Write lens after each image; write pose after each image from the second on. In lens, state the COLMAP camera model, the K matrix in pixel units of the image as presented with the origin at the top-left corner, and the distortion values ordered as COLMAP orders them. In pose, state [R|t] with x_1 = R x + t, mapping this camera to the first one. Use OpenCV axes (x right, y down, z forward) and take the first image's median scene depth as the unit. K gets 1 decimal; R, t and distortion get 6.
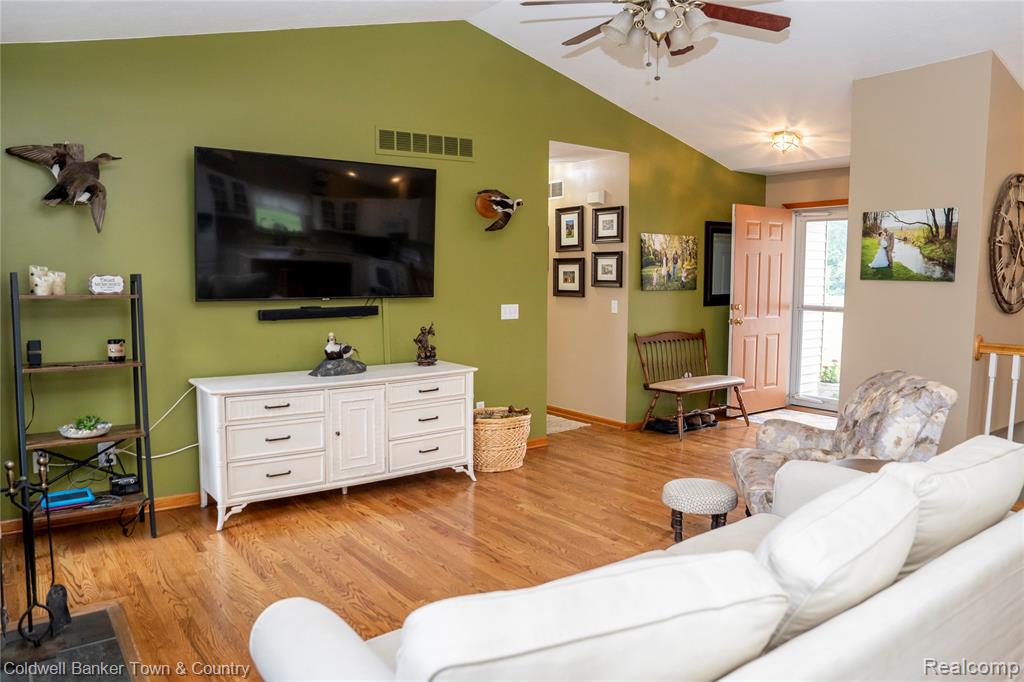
lens RADIAL K [[708.9, 0, 512.0], [0, 708.9, 341.0], [0, 0, 1]] dist [-0.115306, 0.089058]
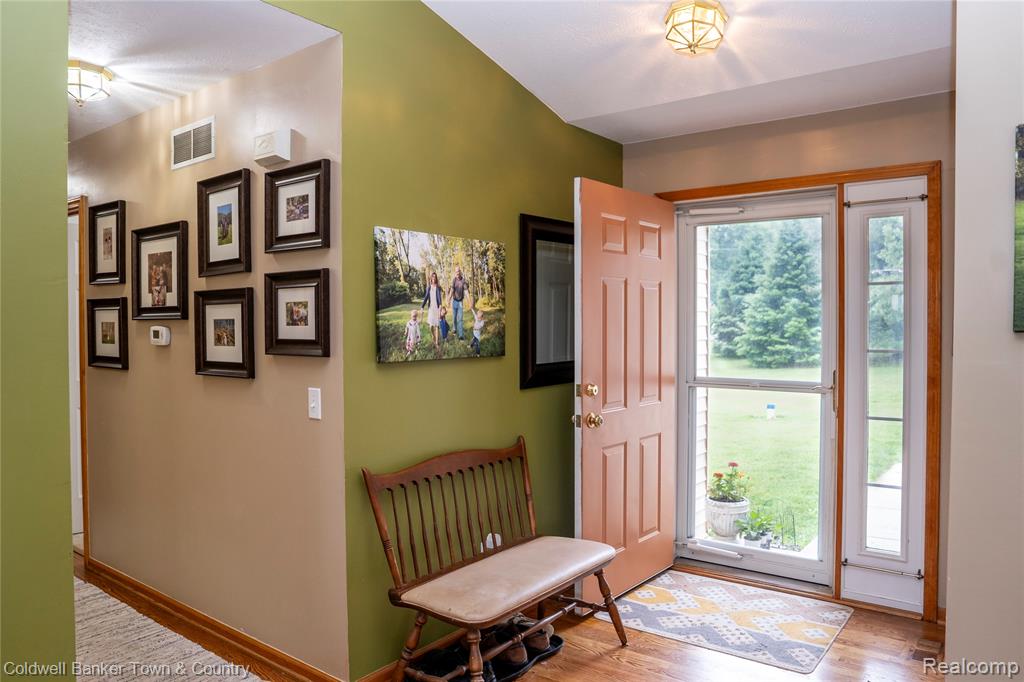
lens RADIAL K [[708.9, 0, 512.0], [0, 708.9, 341.0], [0, 0, 1]] dist [-0.115306, 0.089058]
pose [[0.962357, -0.012276, 0.271511, 0.142124], [0.031426, 0.997305, -0.066296, -0.052953], [-0.269965, 0.072333, 0.960149, 0.559509]]
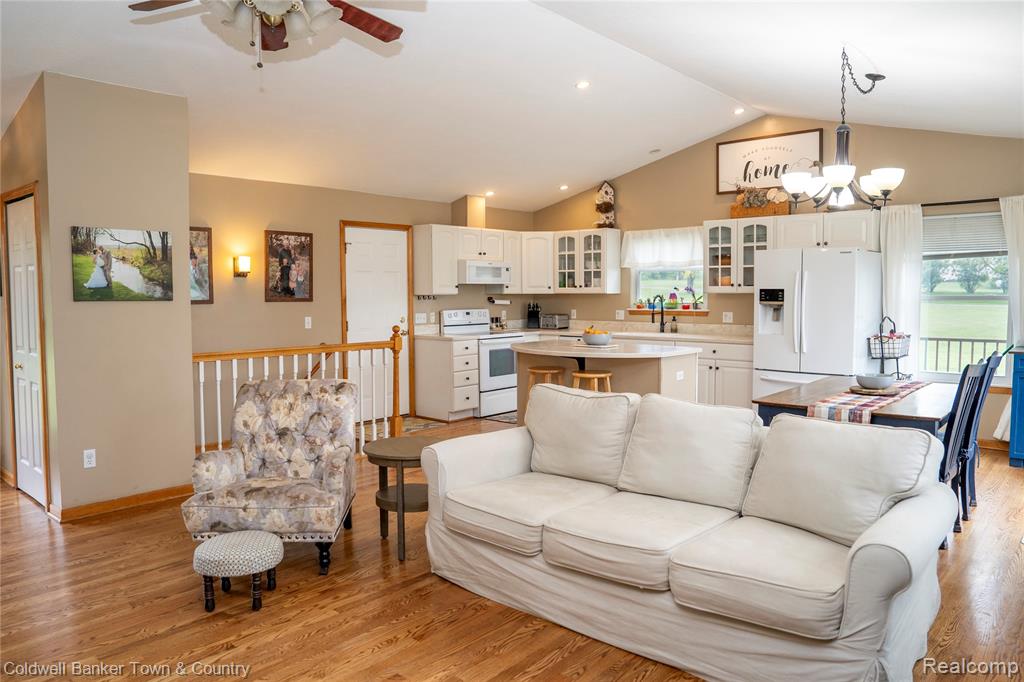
lens RADIAL K [[708.9, 0, 512.0], [0, 708.9, 341.0], [0, 0, 1]] dist [-0.115306, 0.089058]
pose [[-0.200900, -0.072591, 0.976918, -0.351066], [0.094012, 0.991219, 0.092987, -0.049194], [-0.975090, 0.110523, -0.192311, 0.458213]]
